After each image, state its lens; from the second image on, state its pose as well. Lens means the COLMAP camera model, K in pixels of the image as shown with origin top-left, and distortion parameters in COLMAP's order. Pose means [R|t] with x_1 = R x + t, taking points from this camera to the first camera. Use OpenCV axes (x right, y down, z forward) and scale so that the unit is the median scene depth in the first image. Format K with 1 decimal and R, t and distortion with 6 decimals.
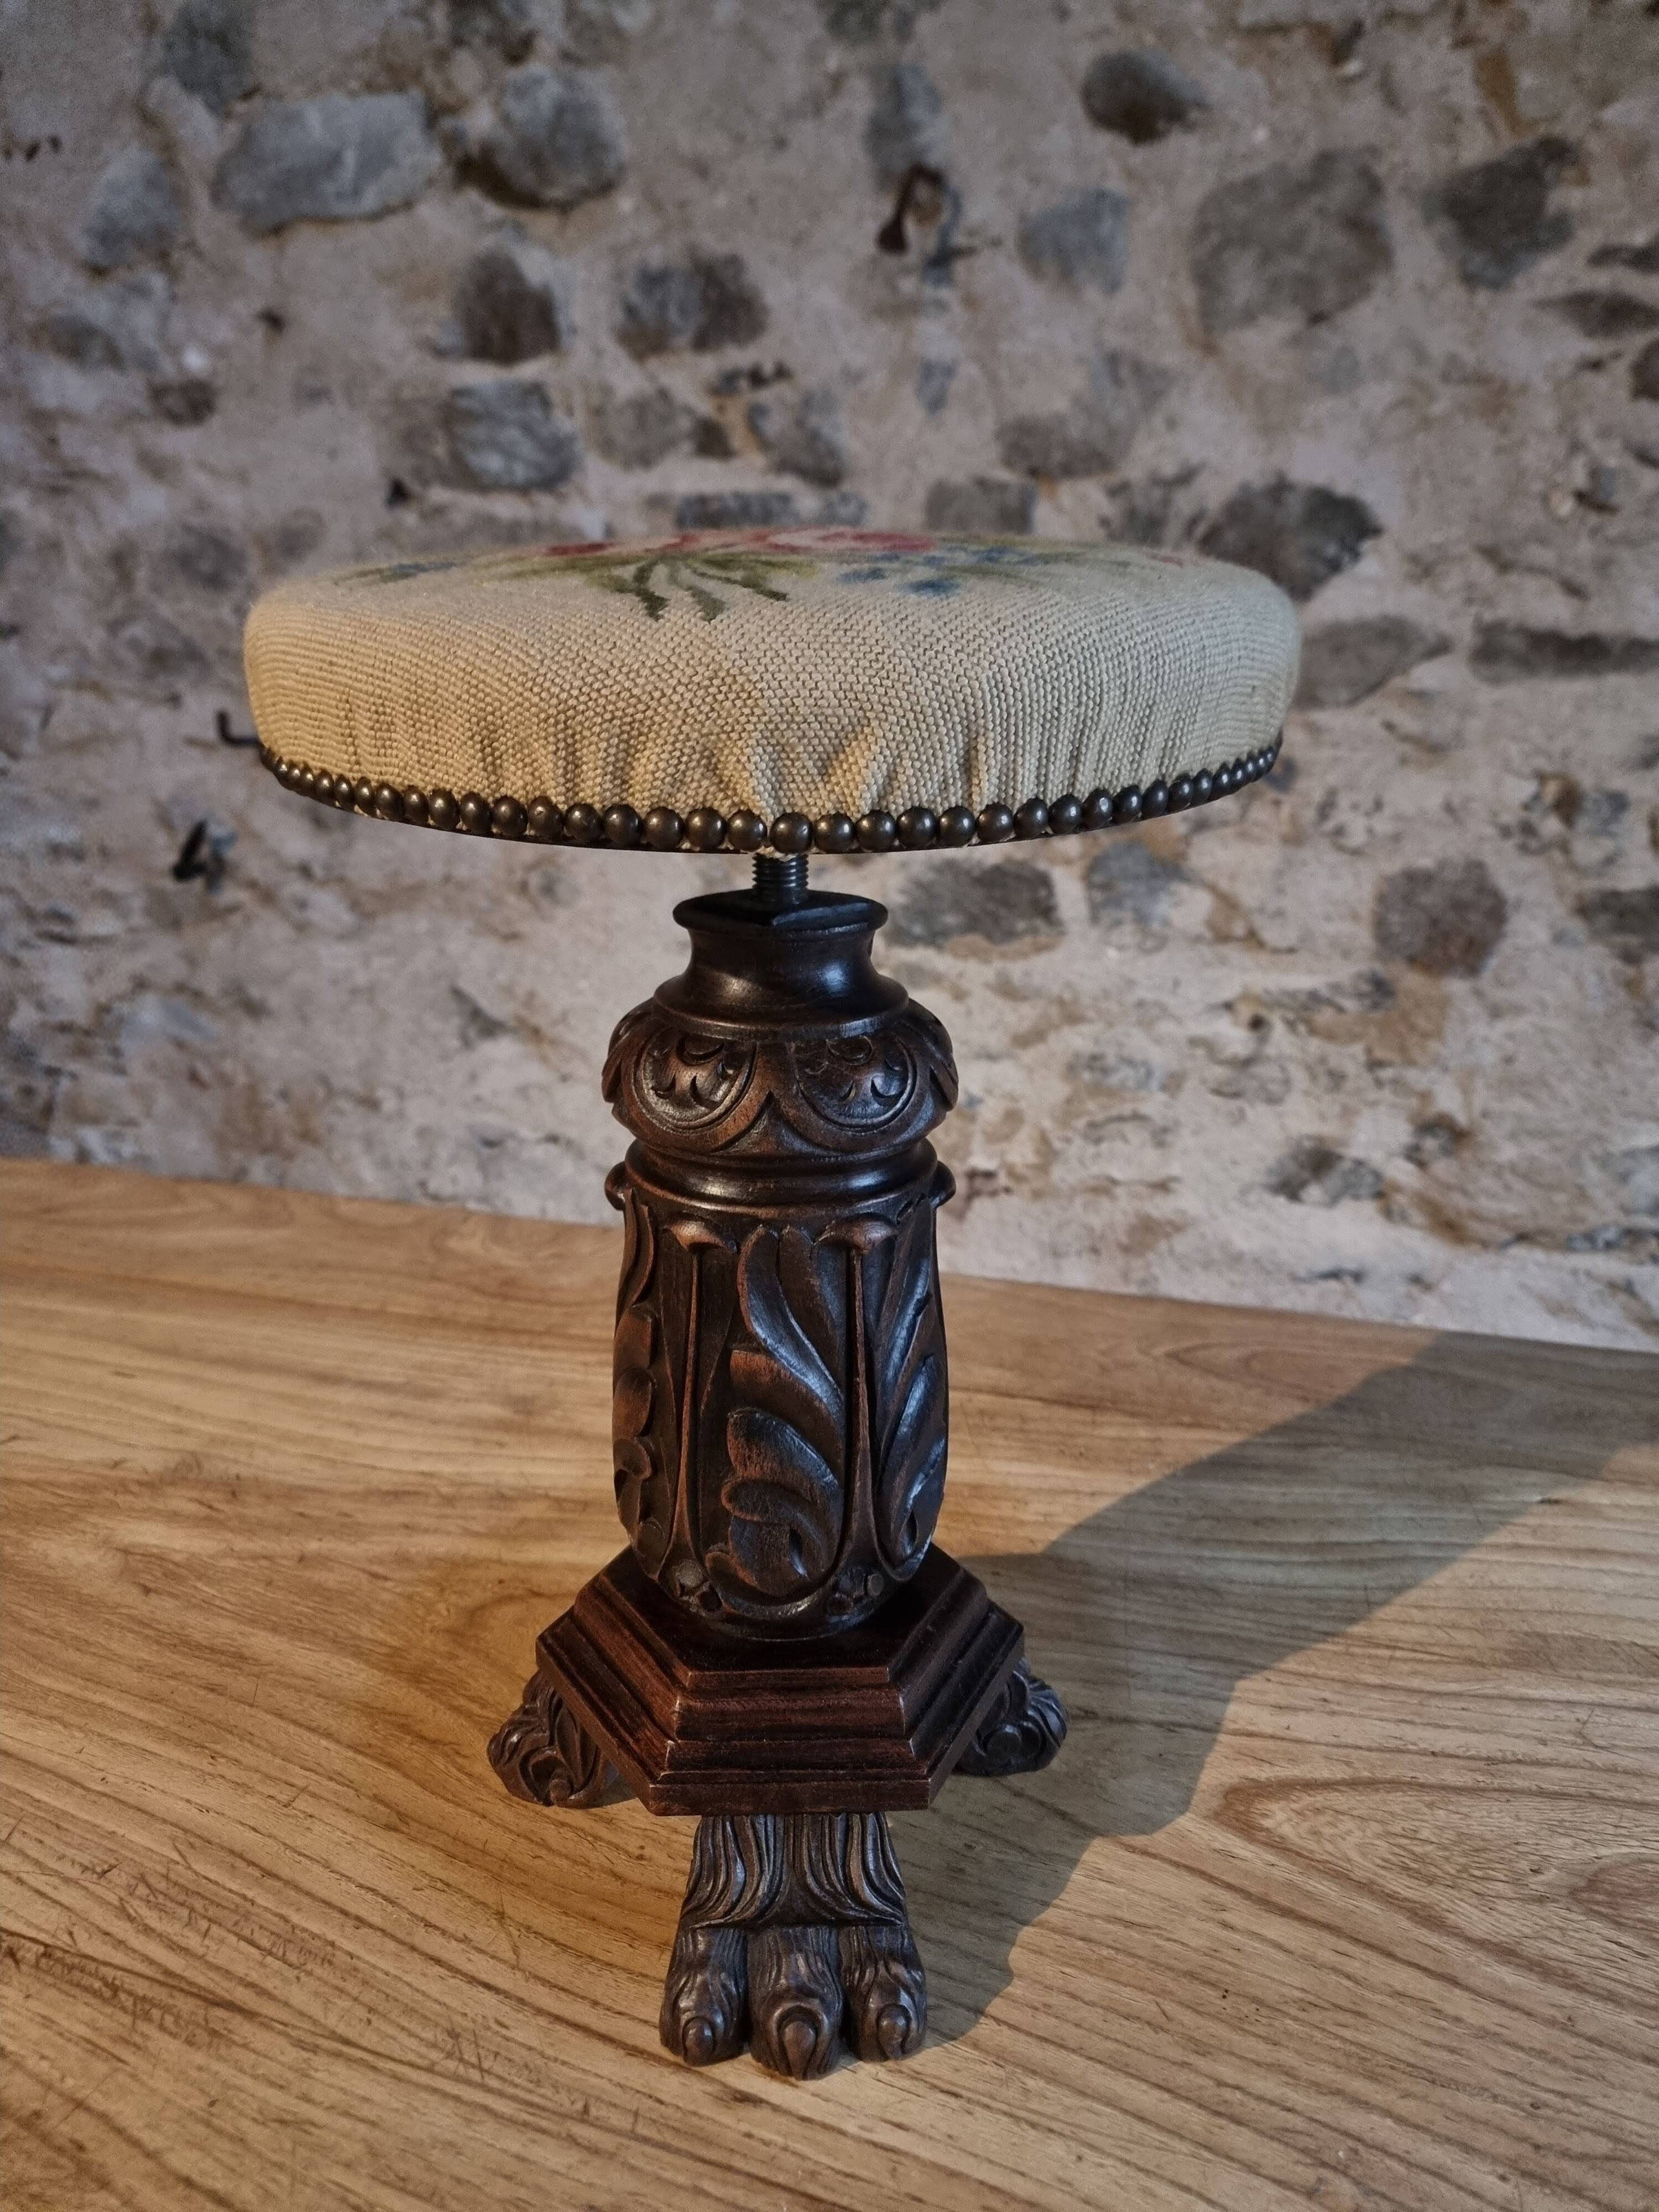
lens RADIAL K [[1599.4, 0, 812.7], [0, 1599.4, 1109.9], [0, 0, 1]] dist [0.052671, -0.053370]
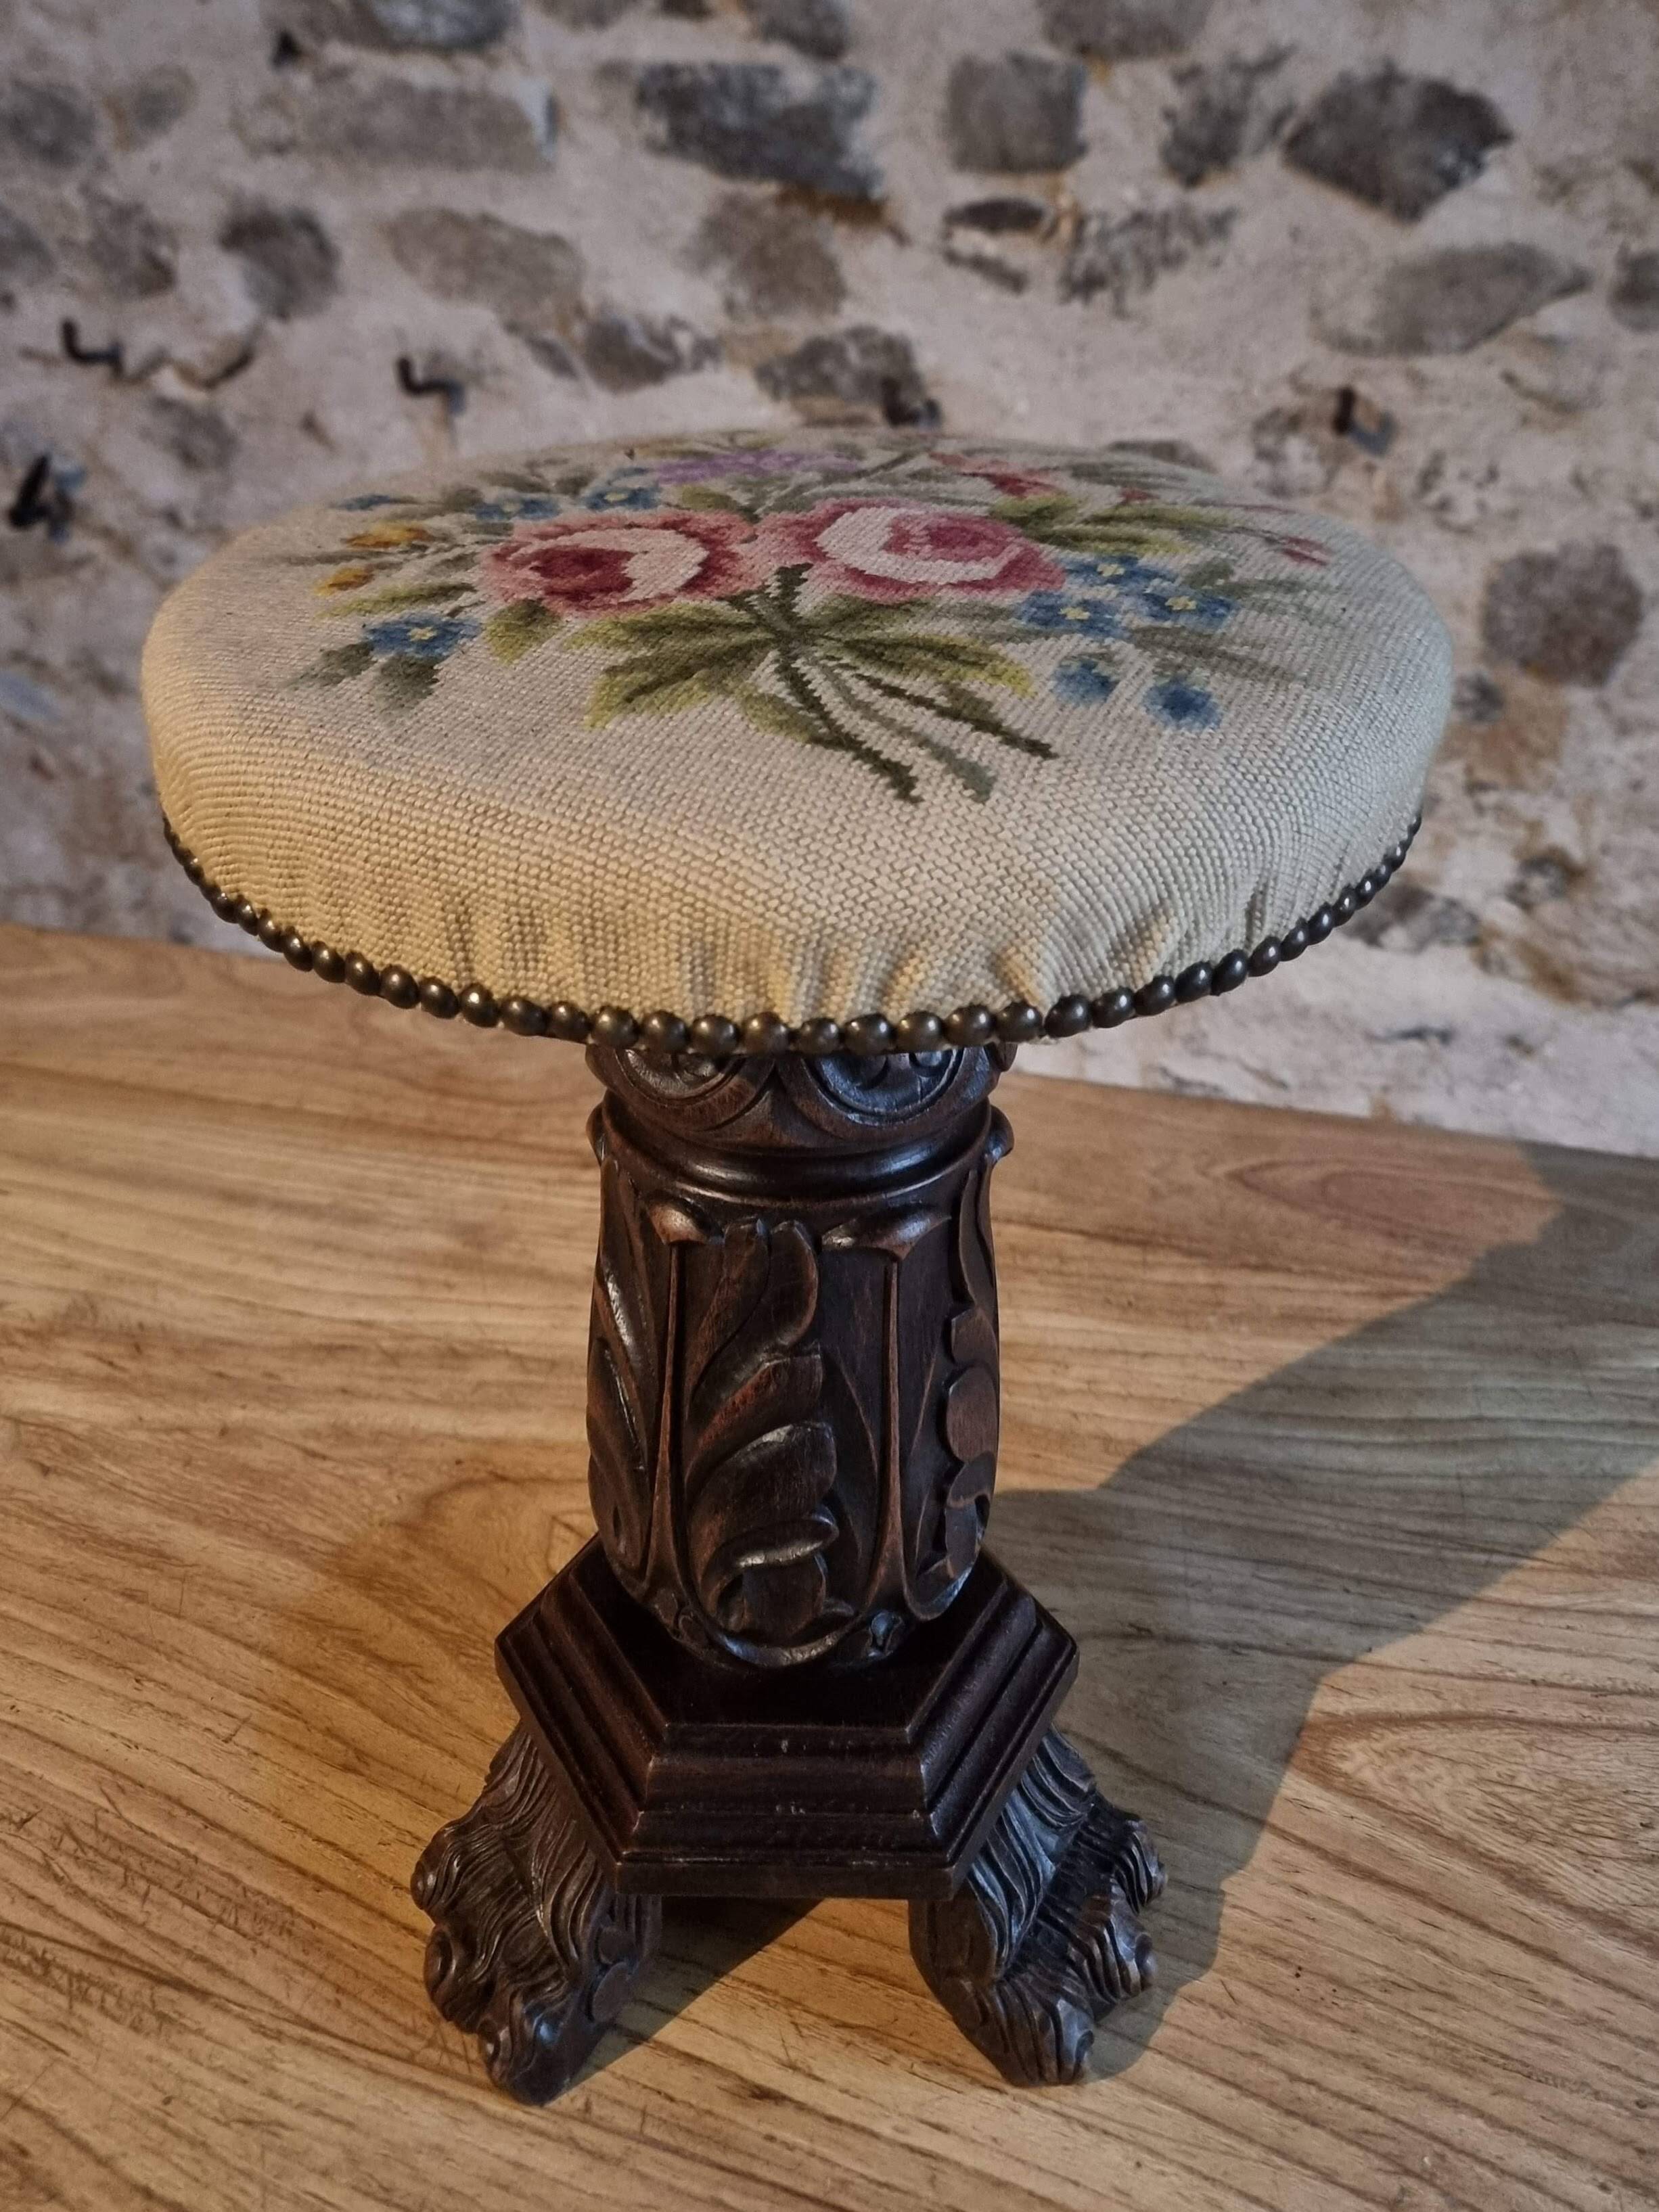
lens RADIAL K [[1958.9, 0, 804.1], [0, 1958.9, 902.9], [0, 0, 1]] dist [0.045232, -0.039992]
pose [[0.999802, 0.009906, 0.017272, -0.034432], [-0.011204, 0.996988, 0.076743, -0.099106], [-0.016460, -0.076921, 0.996901, -0.031958]]
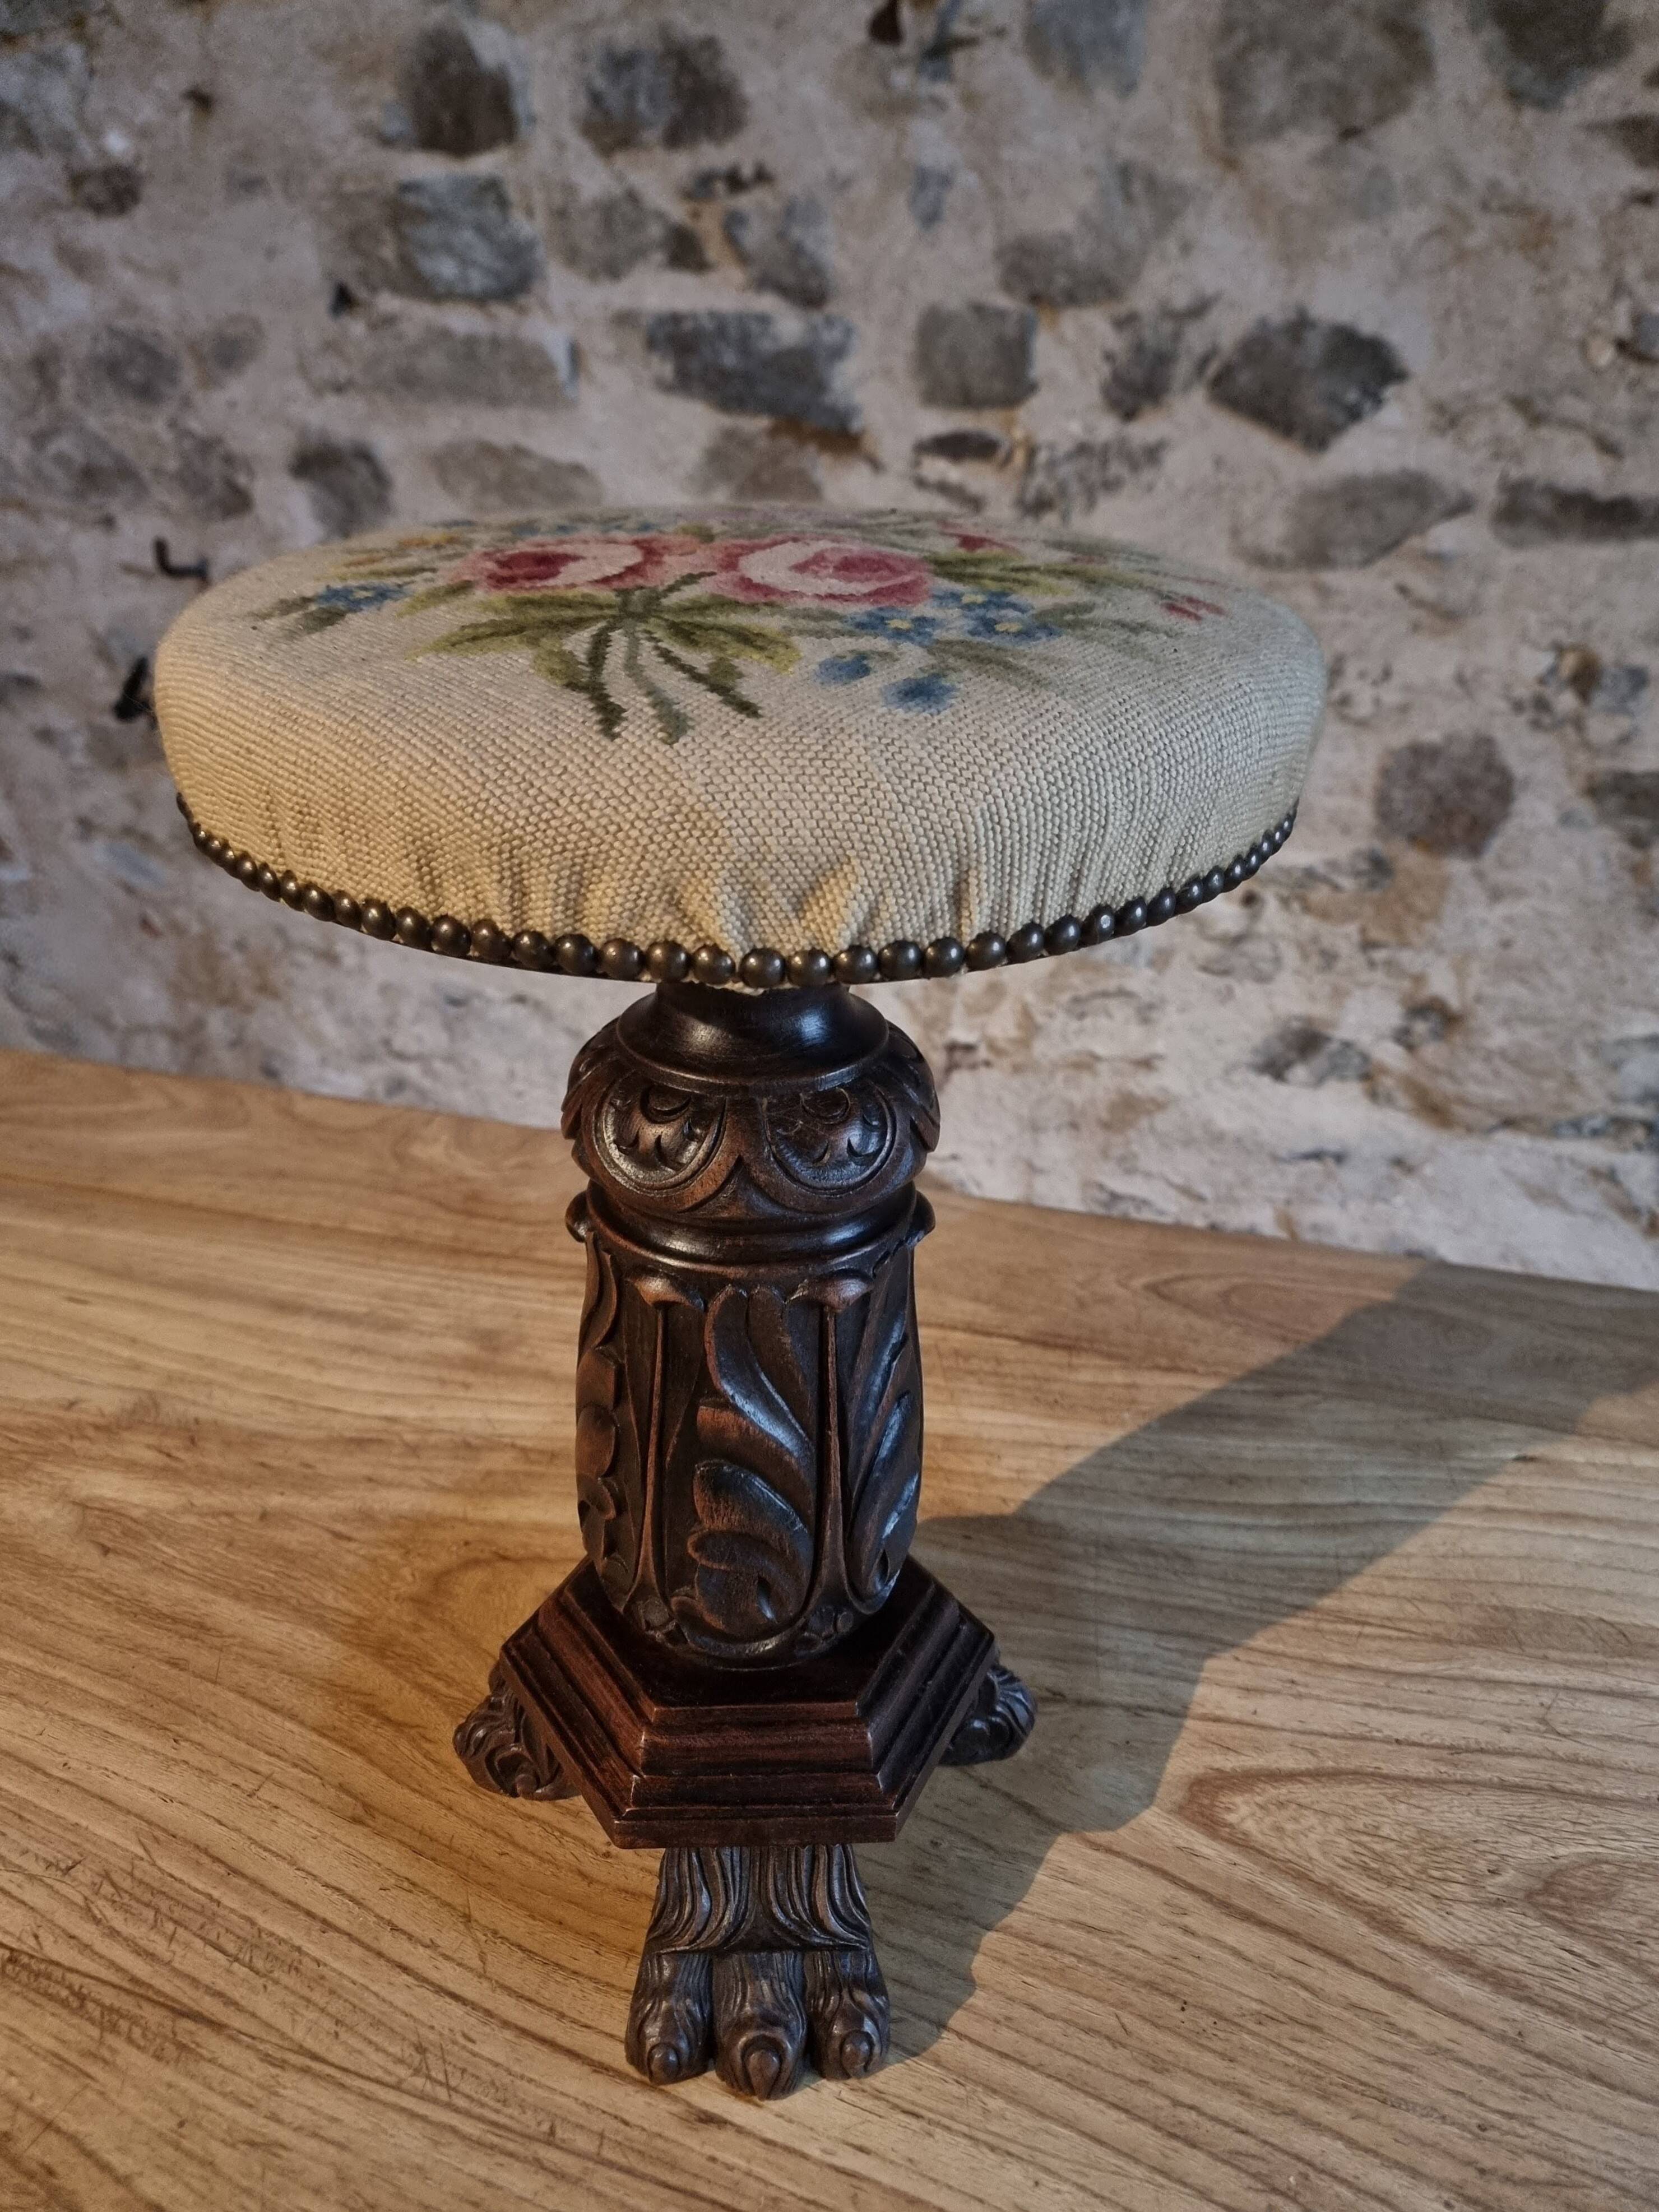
lens RADIAL K [[1621.1, 0, 815.6], [0, 1621.1, 1102.6], [0, 0, 1]] dist [0.051009, -0.051676]
pose [[0.999818, 0.009386, 0.016602, 0.001286], [-0.011296, 0.992831, 0.118991, -0.109555], [-0.015366, -0.119157, 0.992757, 0.040752]]
